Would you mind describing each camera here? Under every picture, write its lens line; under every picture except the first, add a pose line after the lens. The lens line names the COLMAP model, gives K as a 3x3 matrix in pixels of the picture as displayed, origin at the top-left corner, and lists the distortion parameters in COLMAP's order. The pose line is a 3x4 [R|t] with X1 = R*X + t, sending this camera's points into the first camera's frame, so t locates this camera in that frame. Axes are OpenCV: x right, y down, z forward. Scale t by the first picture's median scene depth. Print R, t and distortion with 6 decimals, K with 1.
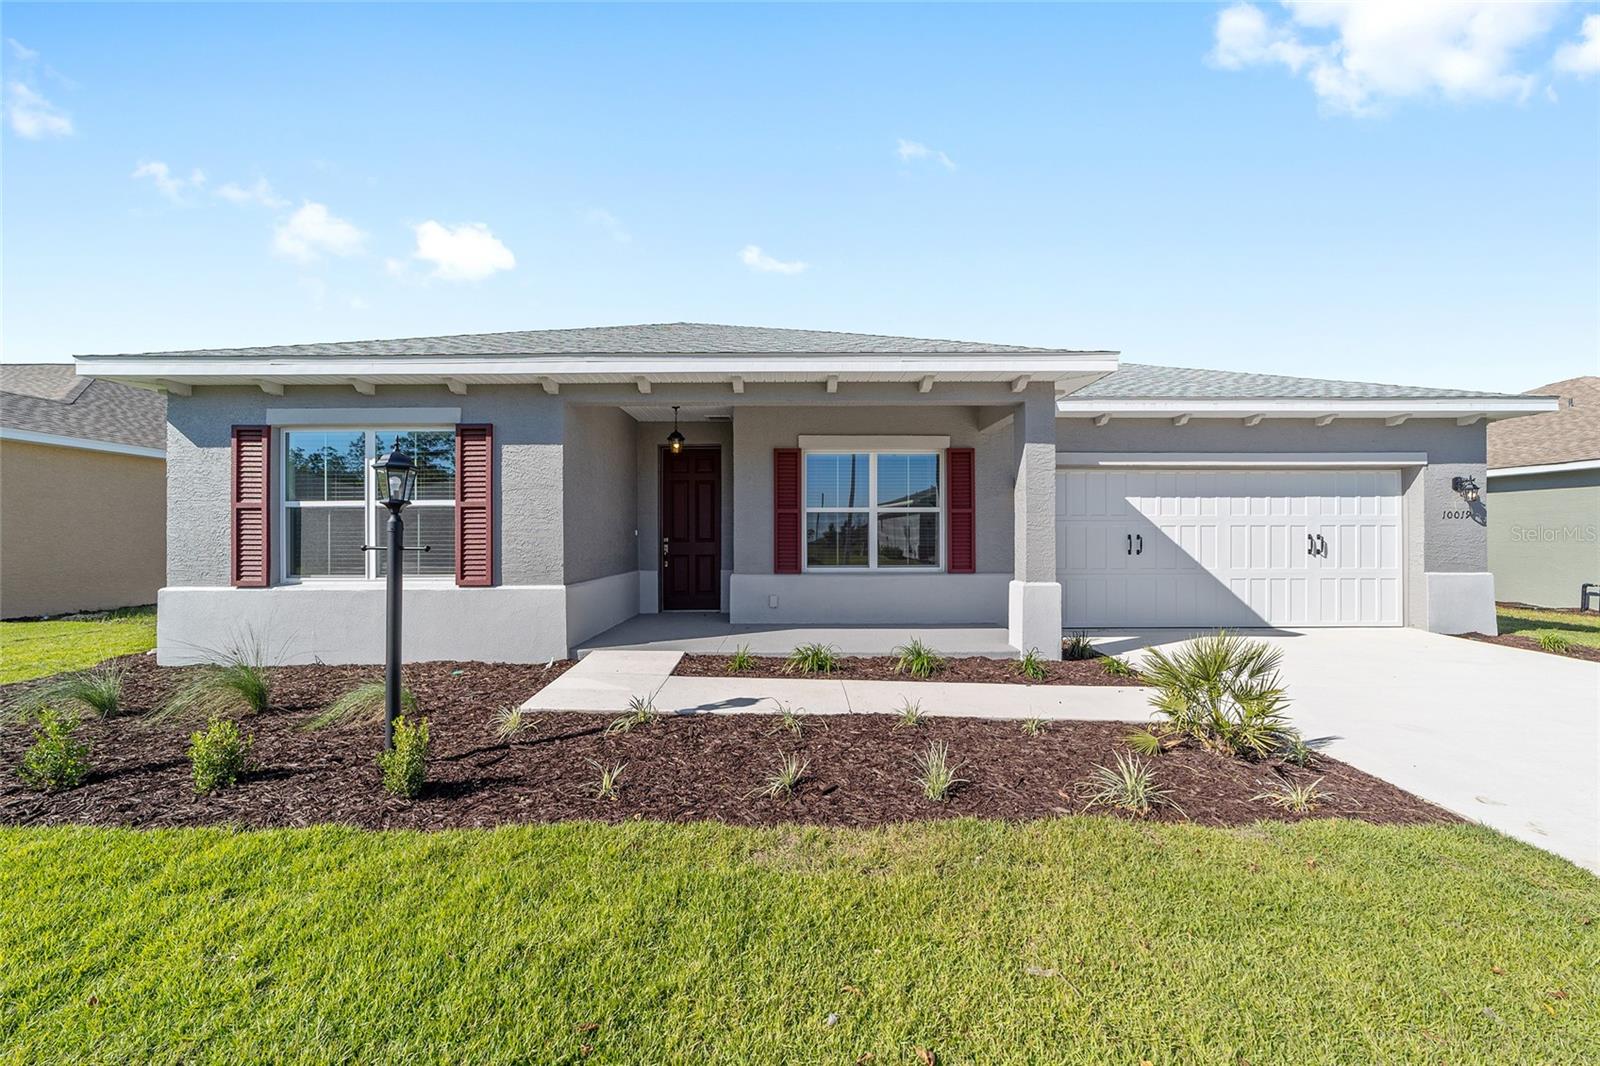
lens RADIAL K [[618.2, 0, 795.2], [0, 618.2, 538.7], [0, 0, 1]] dist [-0.012762, 0.008089]
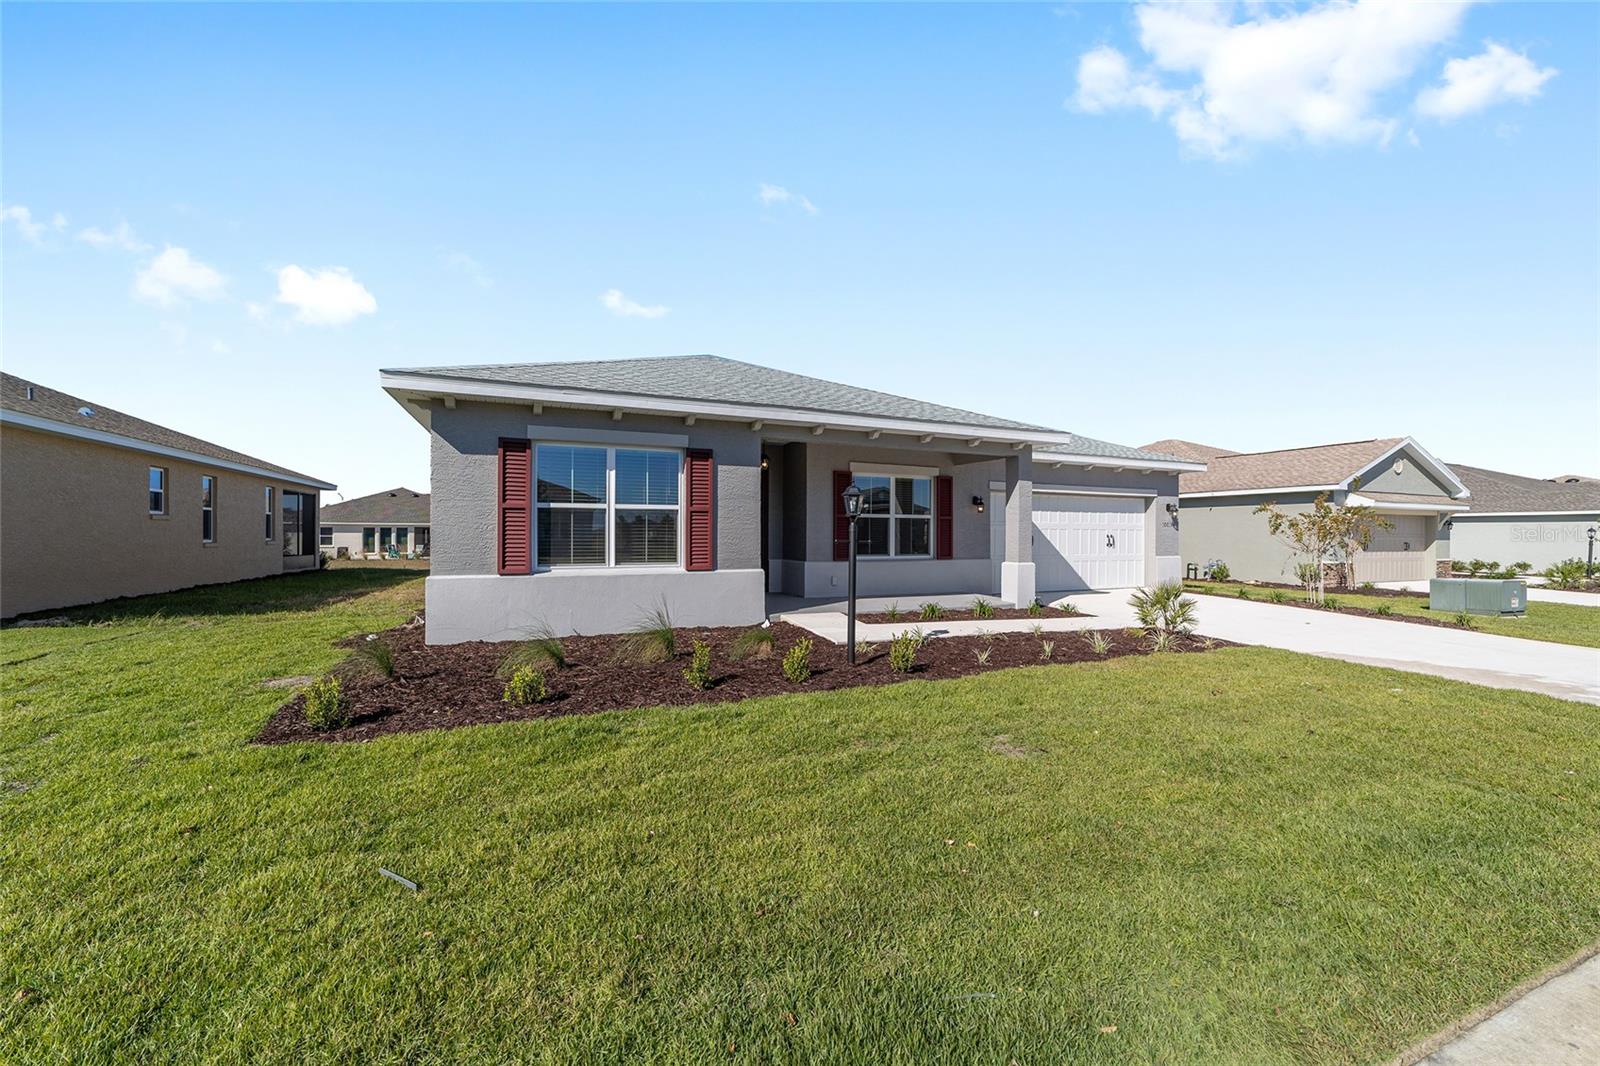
lens RADIAL K [[613.8, 0, 794.5], [0, 613.8, 531.3], [0, 0, 1]] dist [-0.014233, 0.007677]
pose [[0.919934, 0.007967, 0.391992, -0.653197], [-0.005295, 0.999955, -0.007899, 0.001427], [-0.392038, 0.005191, 0.919935, -0.229914]]
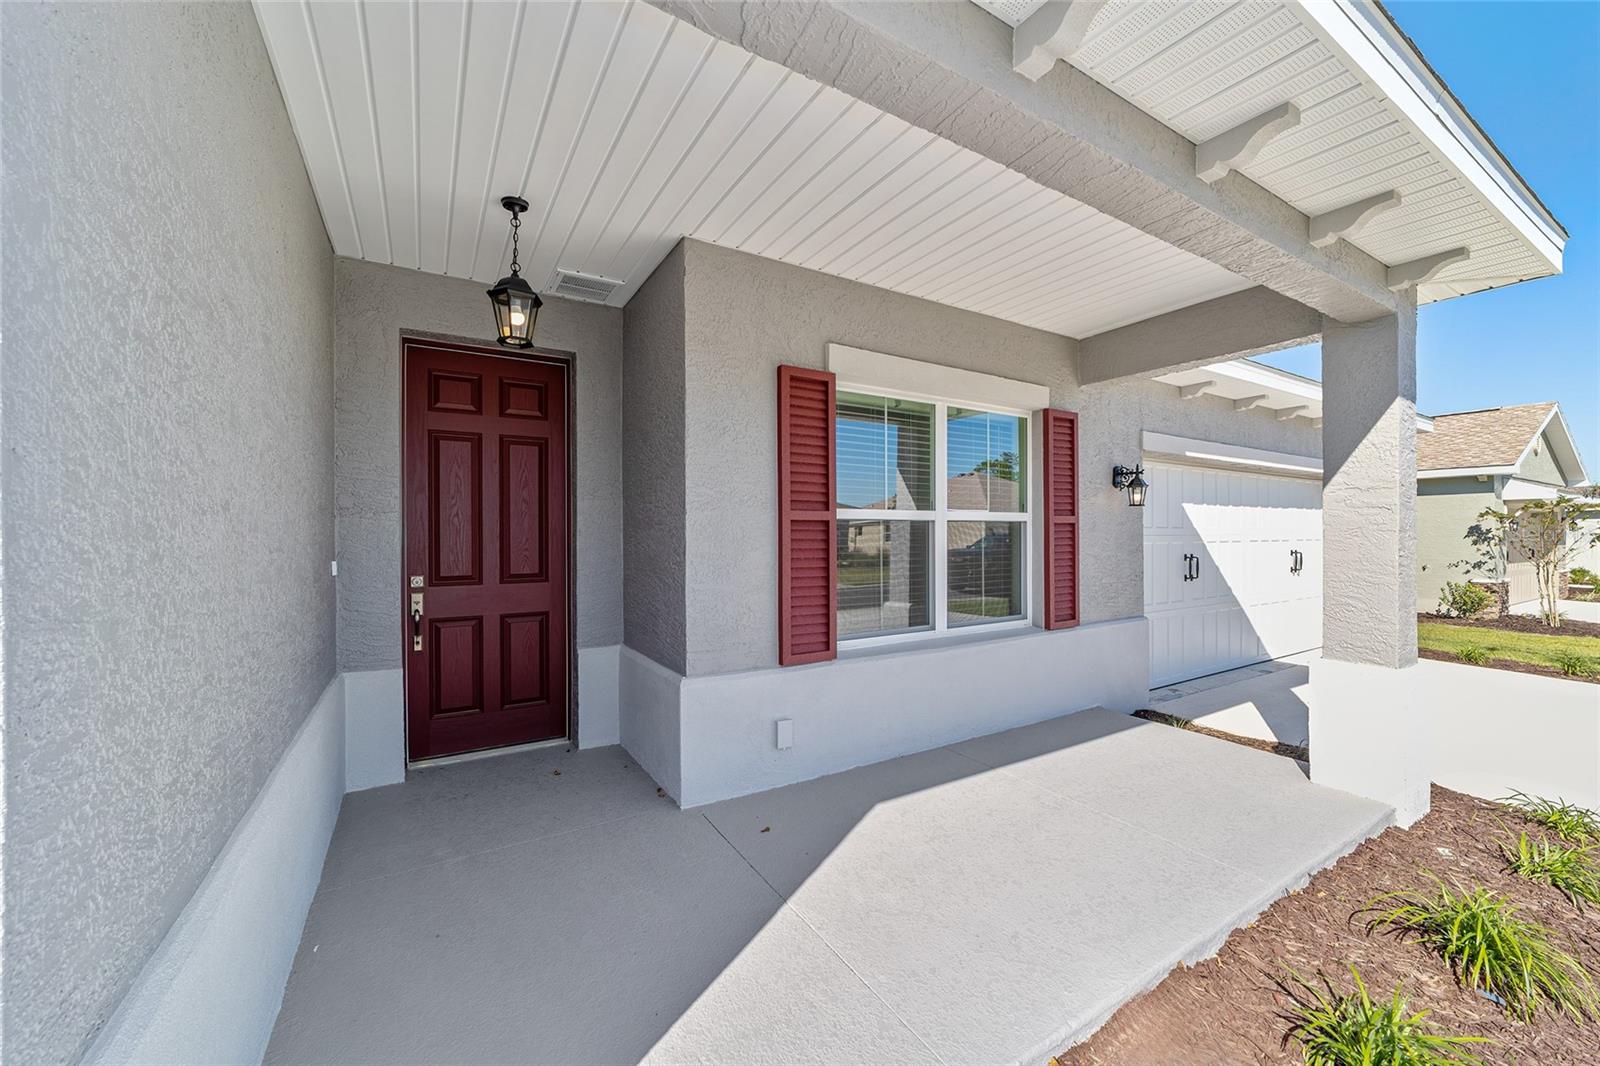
lens RADIAL K [[613.8, 0, 794.5], [0, 613.8, 531.3], [0, 0, 1]] dist [-0.014233, 0.007677]
pose [[0.857903, 0.001011, 0.513810, -0.236796], [0.000409, 0.999996, -0.002650, -0.033312], [-0.513811, 0.002484, 0.857900, 0.640396]]
